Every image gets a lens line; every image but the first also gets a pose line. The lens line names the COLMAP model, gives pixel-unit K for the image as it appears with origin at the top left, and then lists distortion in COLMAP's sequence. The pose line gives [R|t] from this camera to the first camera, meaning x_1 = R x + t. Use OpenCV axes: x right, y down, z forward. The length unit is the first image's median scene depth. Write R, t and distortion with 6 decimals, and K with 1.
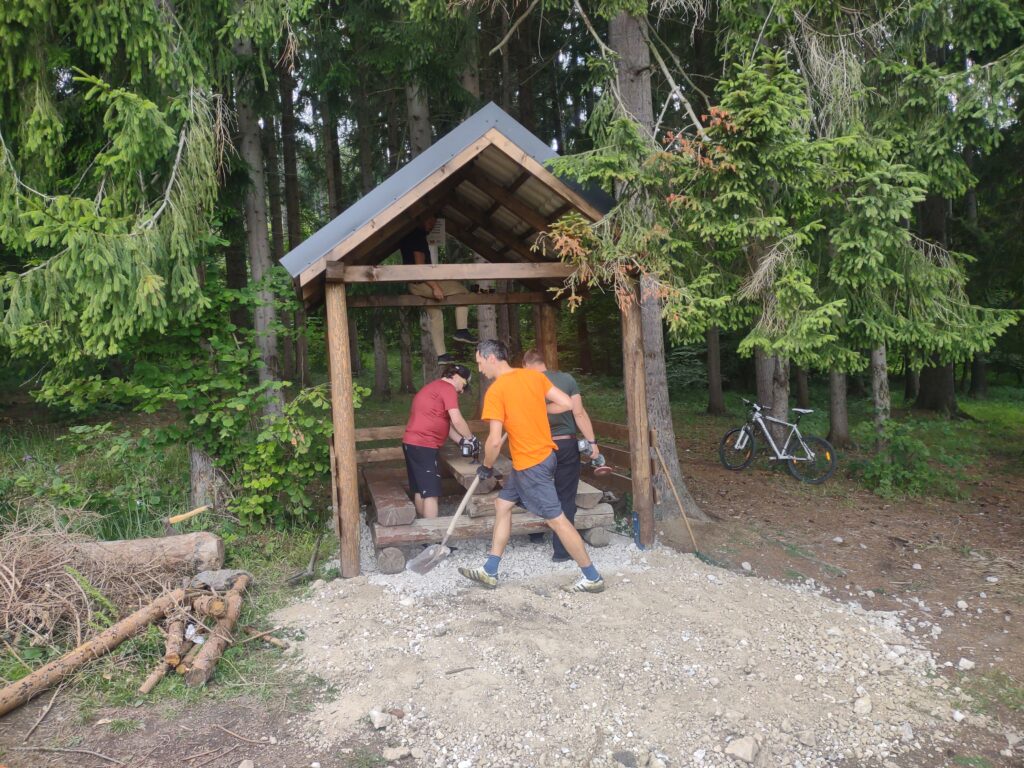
lens RADIAL K [[764.7, 0, 516.7], [0, 764.7, 400.7], [0, 0, 1]] dist [0.058061, -0.059552]
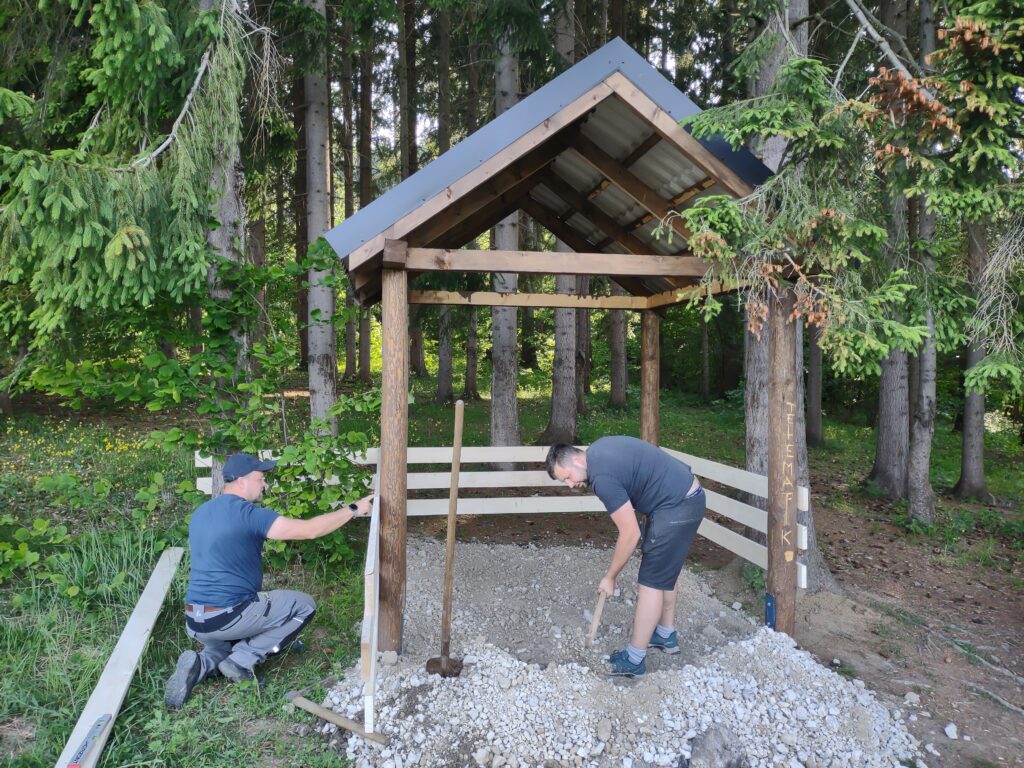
lens RADIAL K [[764.7, 0, 507.8], [0, 764.7, 386.1], [0, 0, 1]] dist [0.058061, -0.059552]
pose [[0.993894, 0.061121, -0.091860, -0.047562], [-0.063583, 0.997685, -0.024117, -0.024193], [0.090173, 0.029811, 0.995480, 0.251437]]
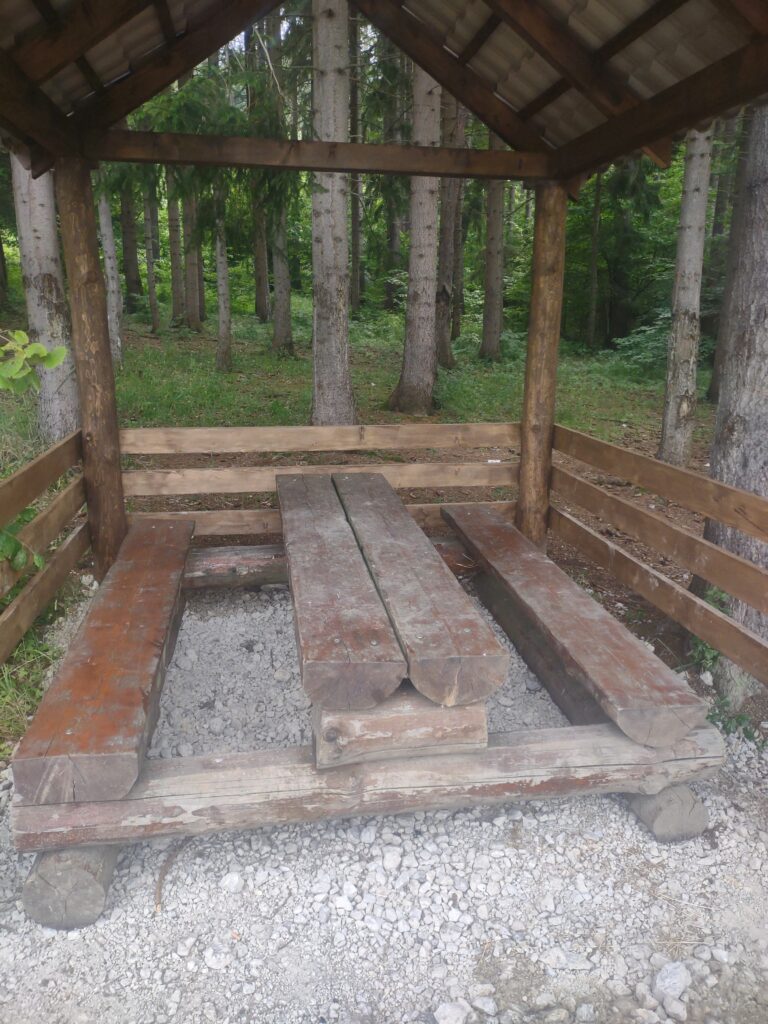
lens RADIAL K [[764.7, 0, 383.8], [0, 764.7, 519.2], [0, 0, 1]] dist [0.058061, -0.059552]
pose [[0.994404, 0.080135, -0.068844, -0.018753], [-0.064099, 0.975643, 0.209790, -0.029385], [0.083979, -0.204203, 0.975320, 0.750354]]
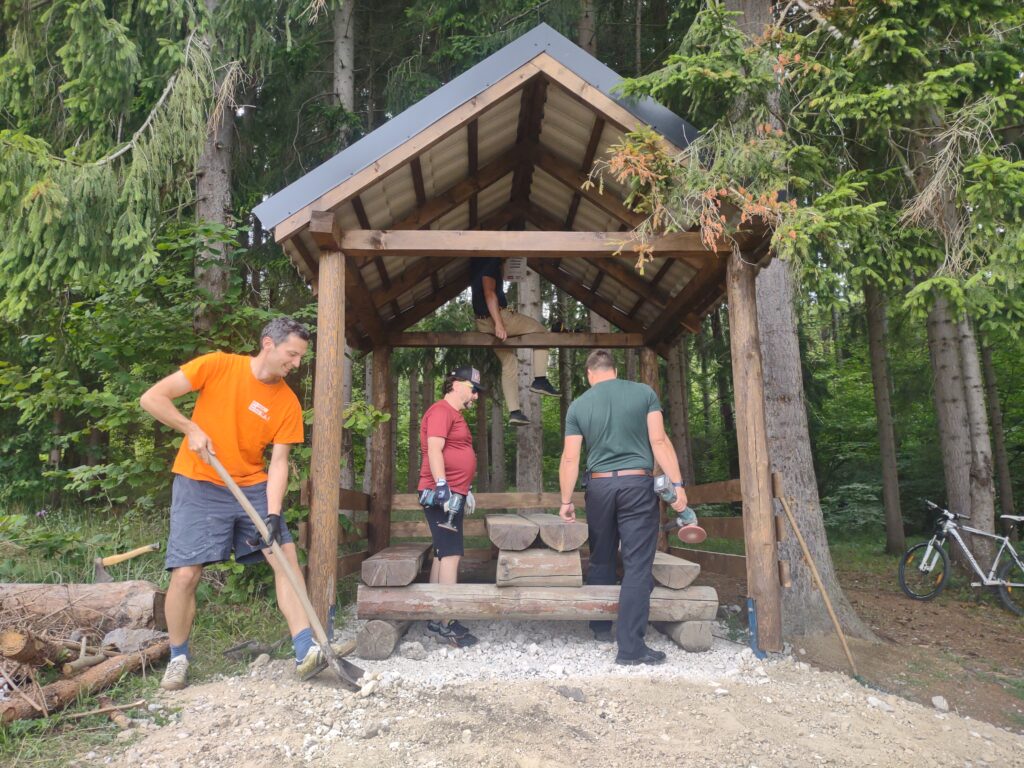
lens RADIAL K [[764.7, 0, 509.1], [0, 764.7, 390.3], [0, 0, 1]] dist [0.058061, -0.059552]
pose [[0.978300, 0.008266, -0.207029, 0.097923], [-0.051606, 0.977435, -0.204835, 0.131012], [0.200664, 0.211074, 0.956651, 0.328193]]
